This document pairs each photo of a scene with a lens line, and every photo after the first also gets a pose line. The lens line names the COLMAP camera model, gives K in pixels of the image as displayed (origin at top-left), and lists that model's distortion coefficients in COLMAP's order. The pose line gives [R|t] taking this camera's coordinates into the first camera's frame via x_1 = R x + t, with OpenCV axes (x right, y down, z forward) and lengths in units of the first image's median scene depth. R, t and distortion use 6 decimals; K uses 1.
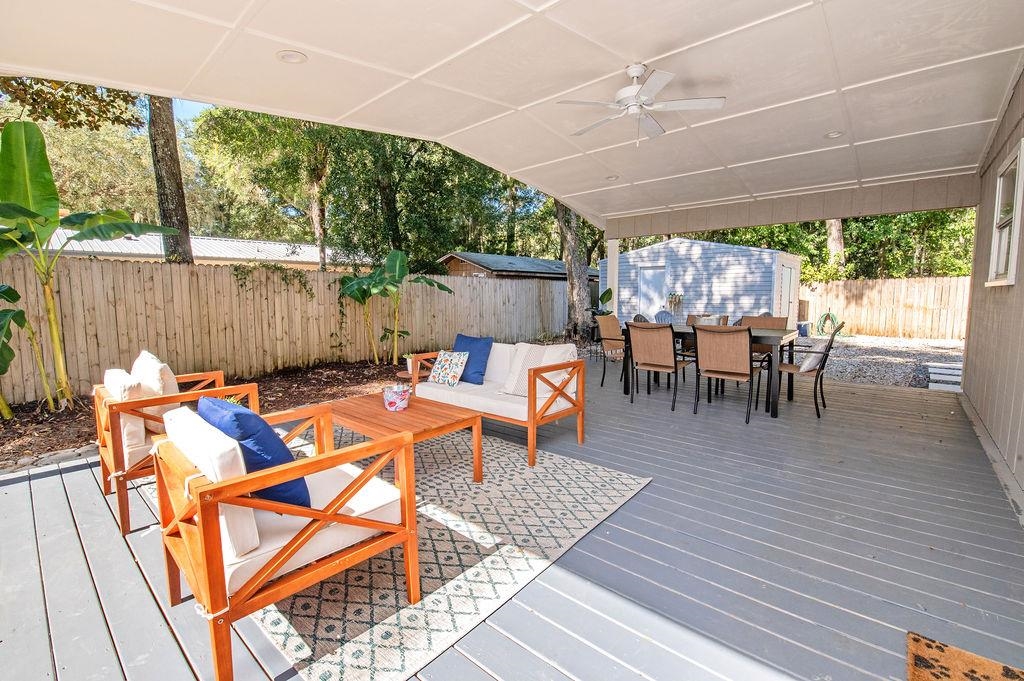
lens RADIAL K [[443.7, 0, 512.0], [0, 443.7, 340.5], [0, 0, 1]] dist [-0.004773, -0.008188]
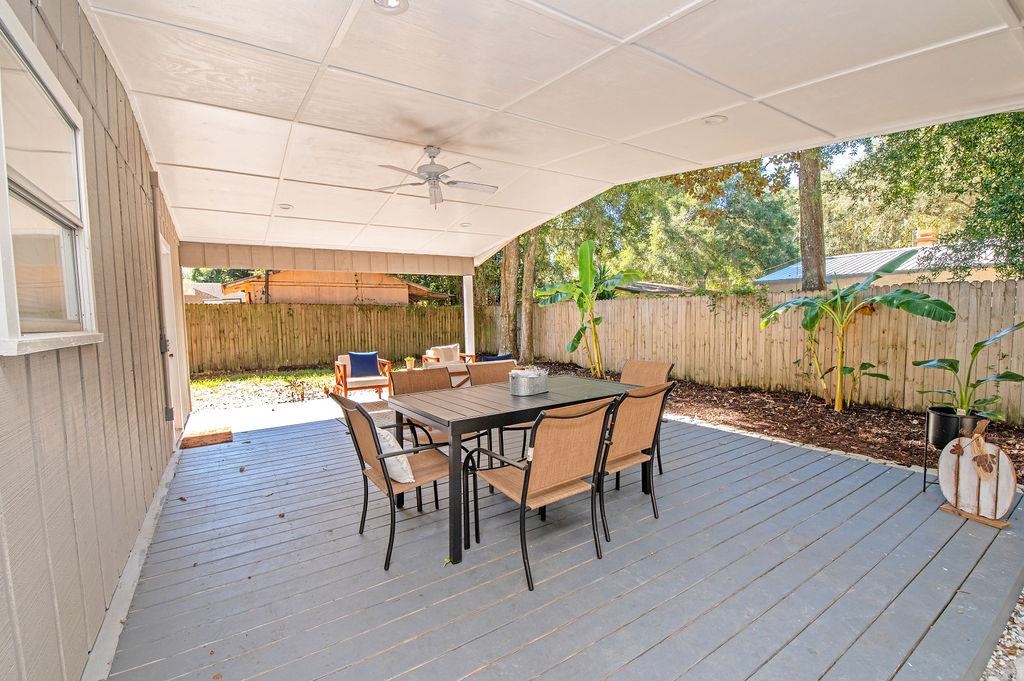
lens RADIAL K [[443.7, 0, 512.0], [0, 443.7, 340.5], [0, 0, 1]] dist [-0.004773, -0.008188]
pose [[-0.266323, 0.063386, -0.961797, 0.464536], [-0.072737, 0.993669, 0.085628, -0.068563], [0.961135, 0.092763, -0.260026, 0.509133]]
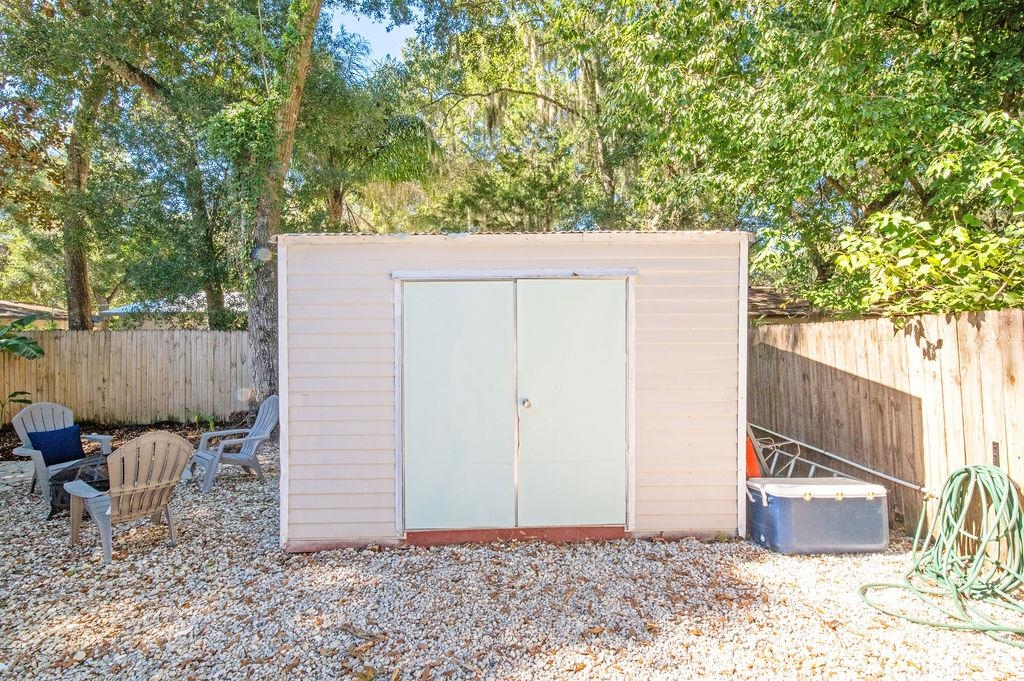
lens RADIAL K [[490.5, 0, 532.5], [0, 490.5, 335.8], [0, 0, 1]] dist [0.001125, 0.000262]
pose [[0.677312, -0.002023, -0.735693, 0.947487], [-0.067754, 0.995575, -0.065114, -0.119637], [0.732569, 0.093949, 0.674178, 0.882281]]
